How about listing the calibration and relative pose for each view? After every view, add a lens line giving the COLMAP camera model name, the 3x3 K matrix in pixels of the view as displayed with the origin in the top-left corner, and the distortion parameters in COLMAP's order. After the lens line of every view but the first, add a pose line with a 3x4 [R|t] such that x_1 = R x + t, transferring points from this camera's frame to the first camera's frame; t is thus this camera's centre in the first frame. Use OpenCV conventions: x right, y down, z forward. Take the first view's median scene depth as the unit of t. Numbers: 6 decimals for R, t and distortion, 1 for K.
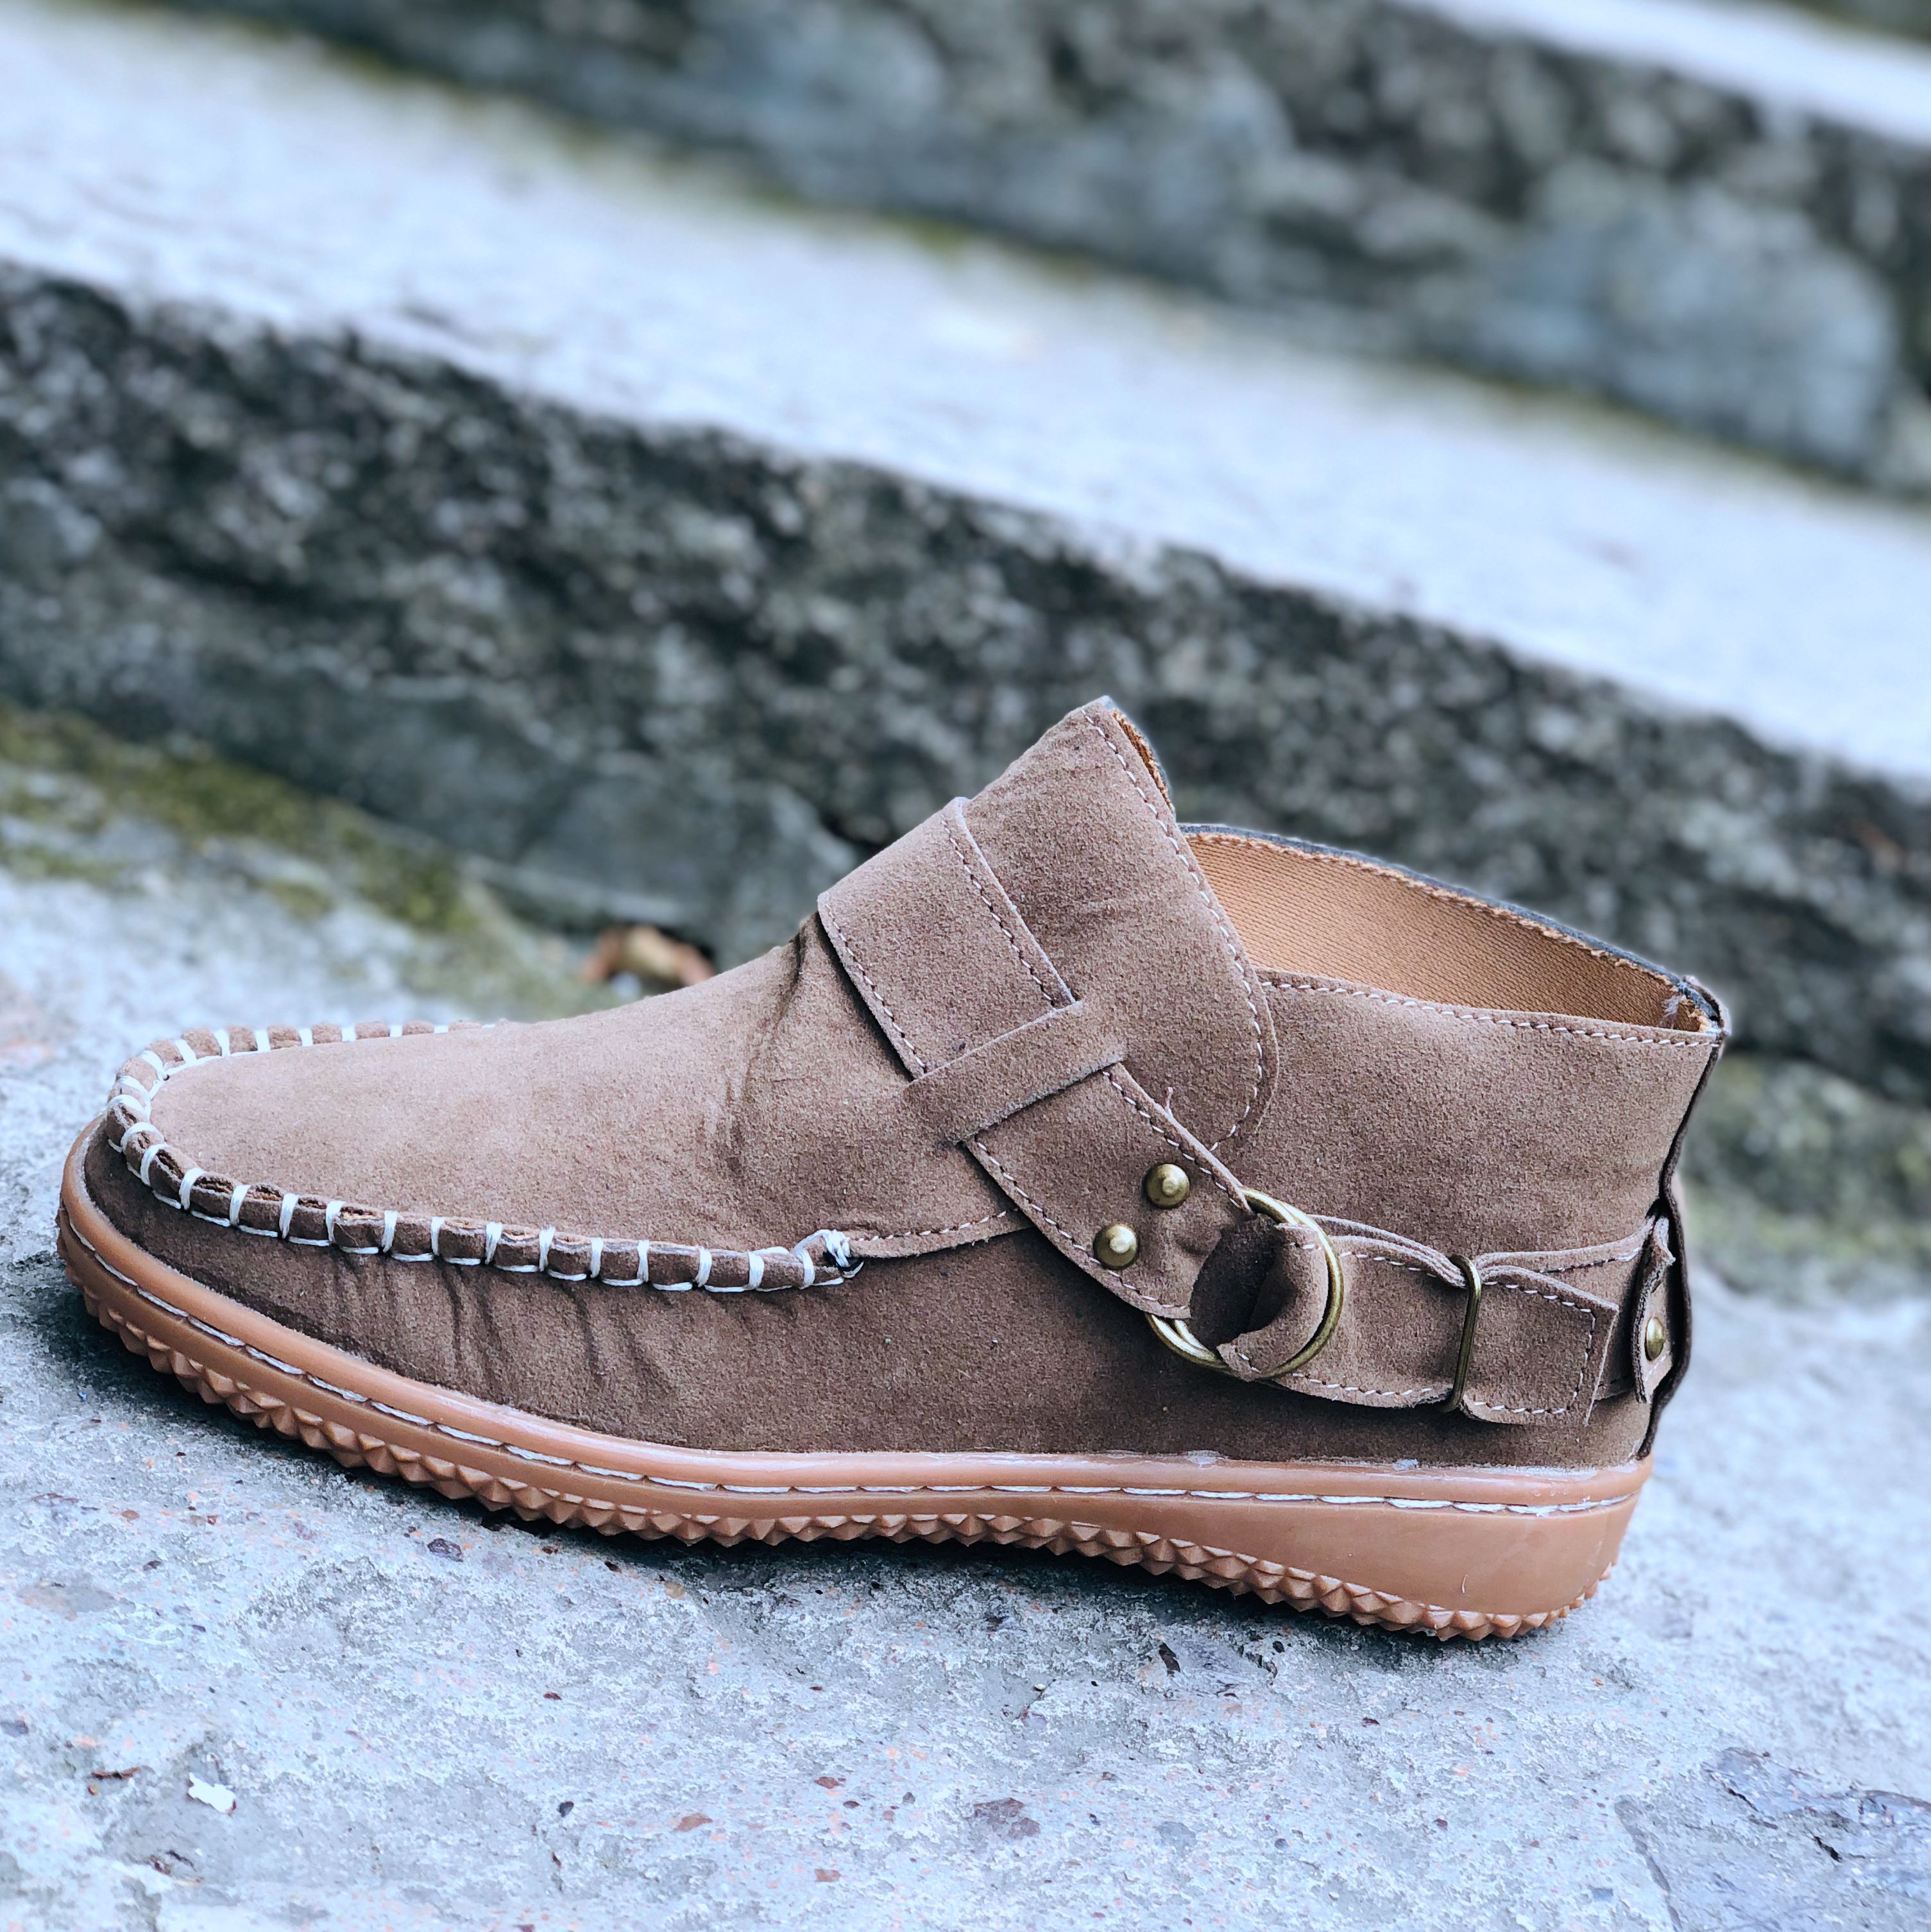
lens RADIAL K [[4013.9, 0, 978.3], [0, 4013.9, 855.0], [0, 0, 1]] dist [0.121523, -0.728942]
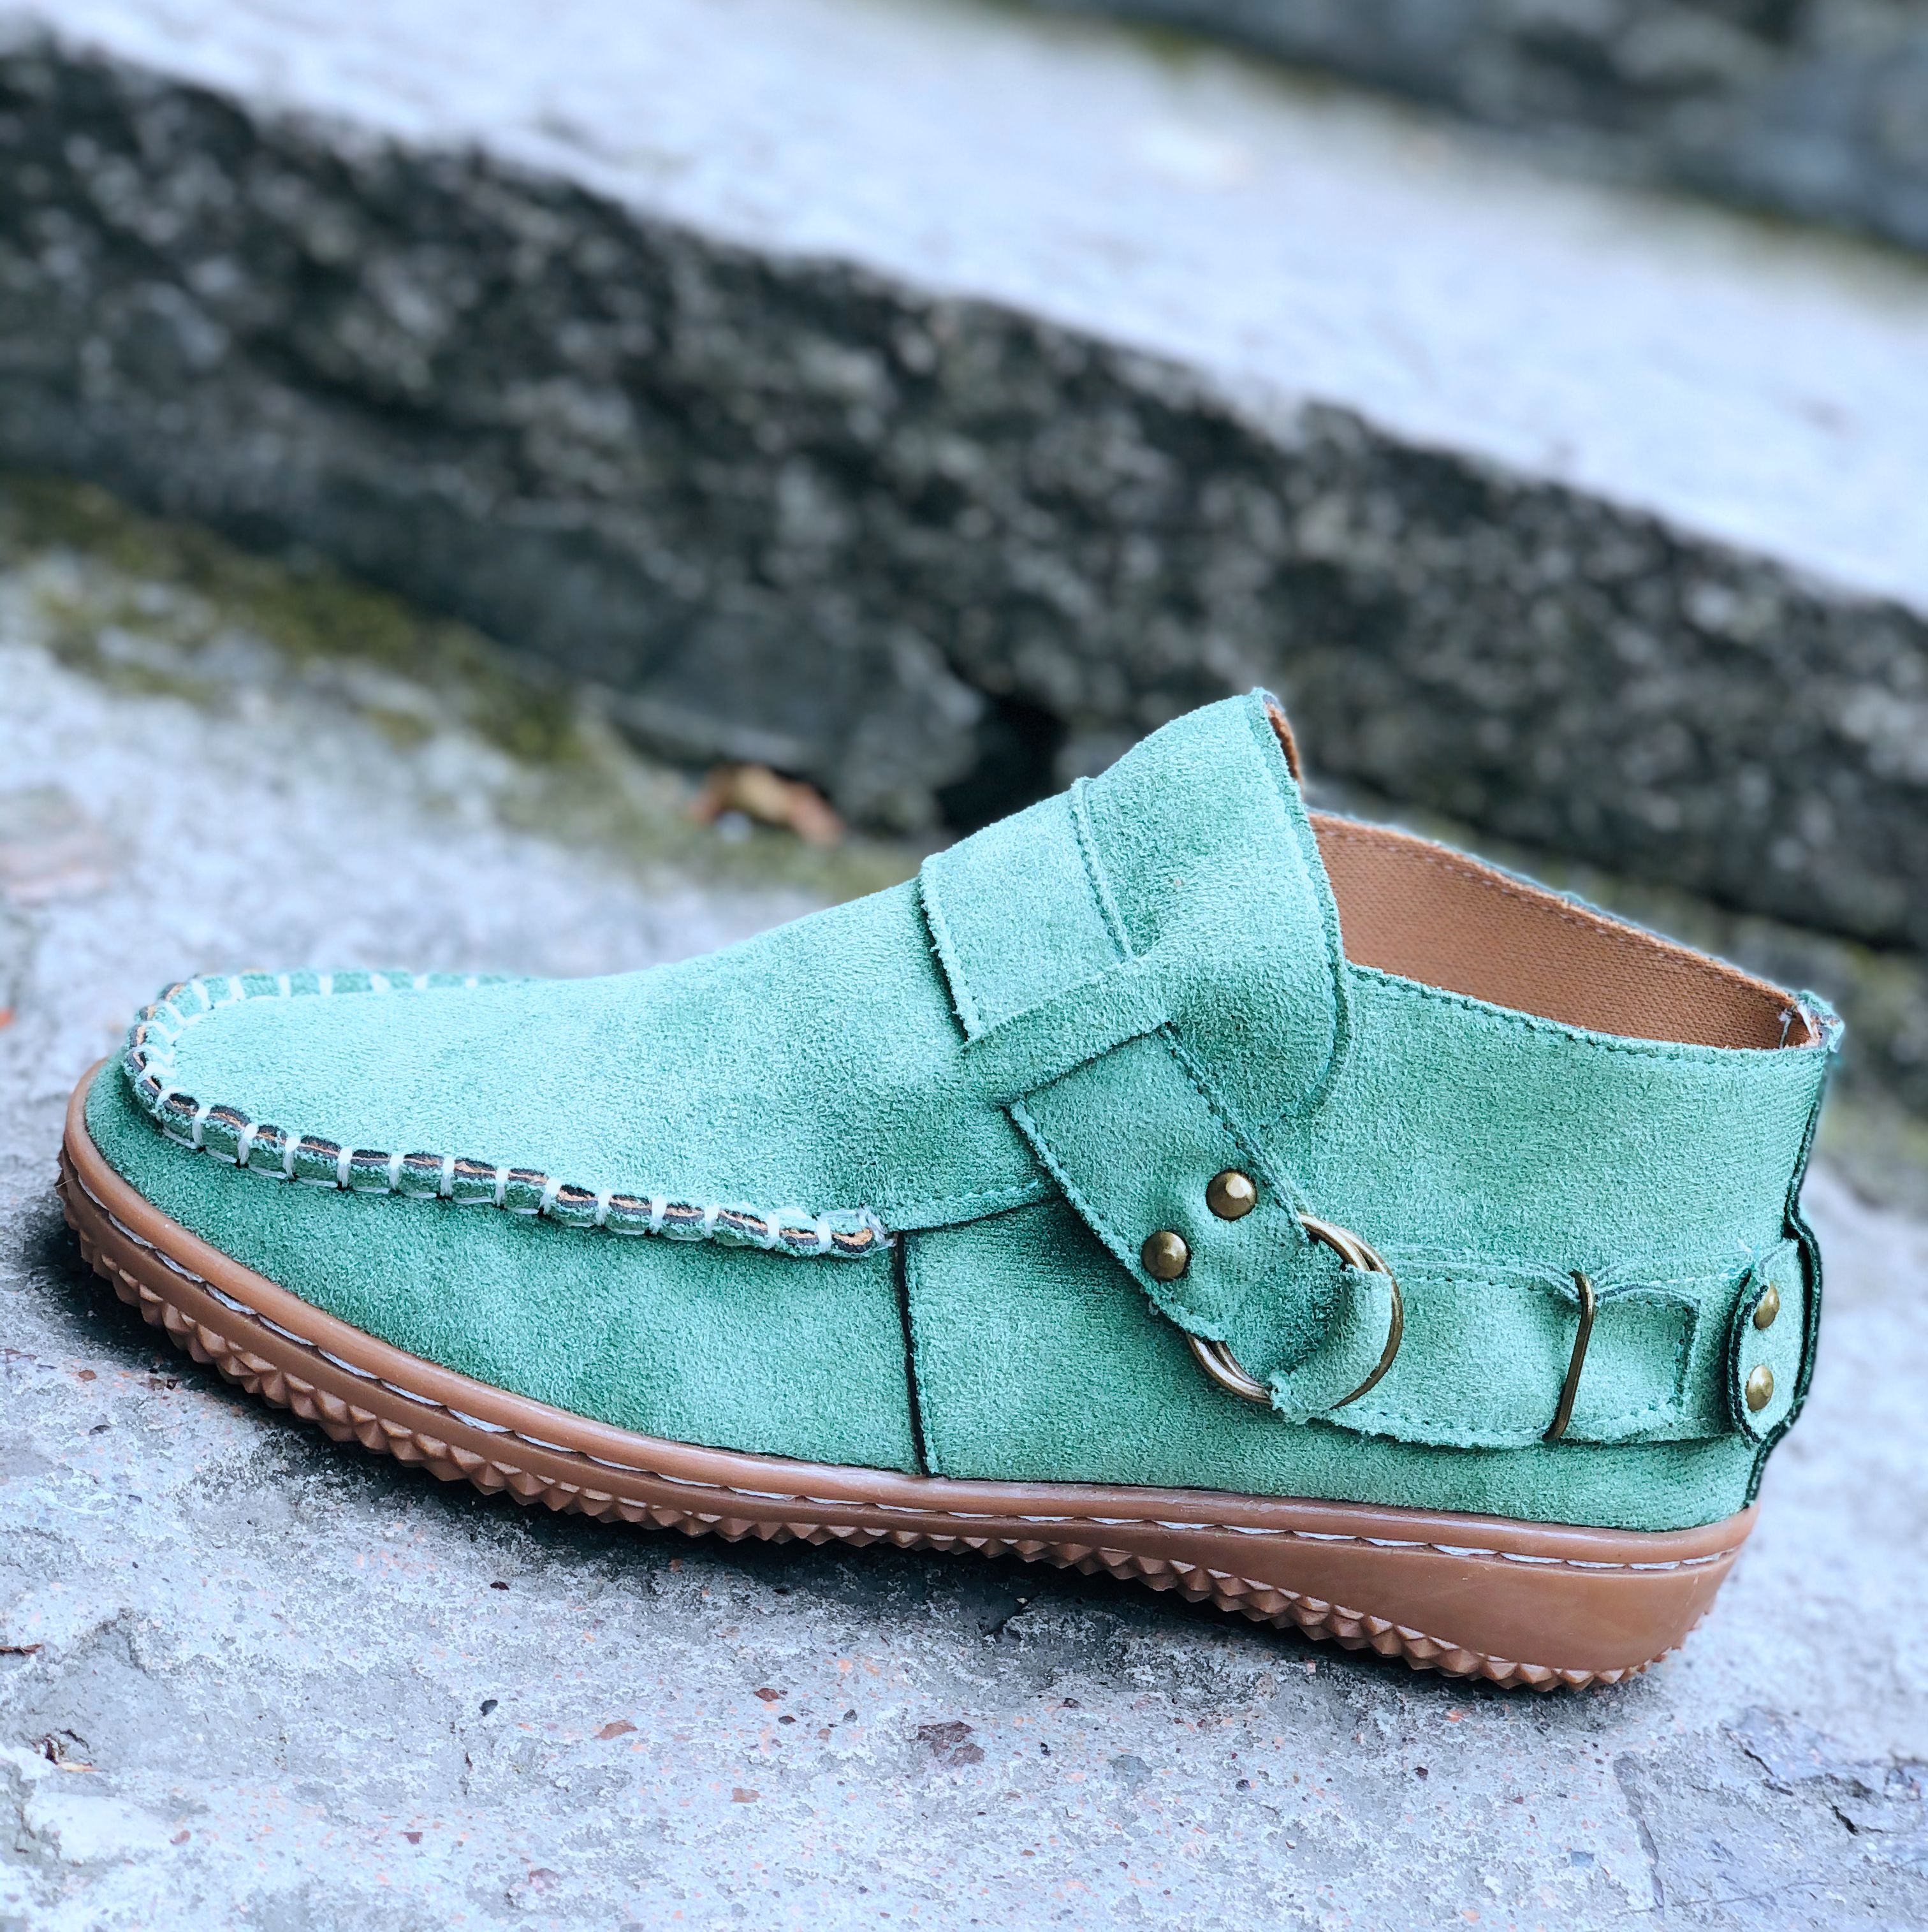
lens RADIAL K [[4014.0, 0, 976.8], [0, 4014.0, 855.0], [0, 0, 1]] dist [0.121523, -0.728942]
pose [[0.994449, 0.050419, -0.092354, 0.085525], [-0.045129, 0.997267, 0.058502, -0.028940], [0.095051, -0.054010, 0.994006, 0.044933]]
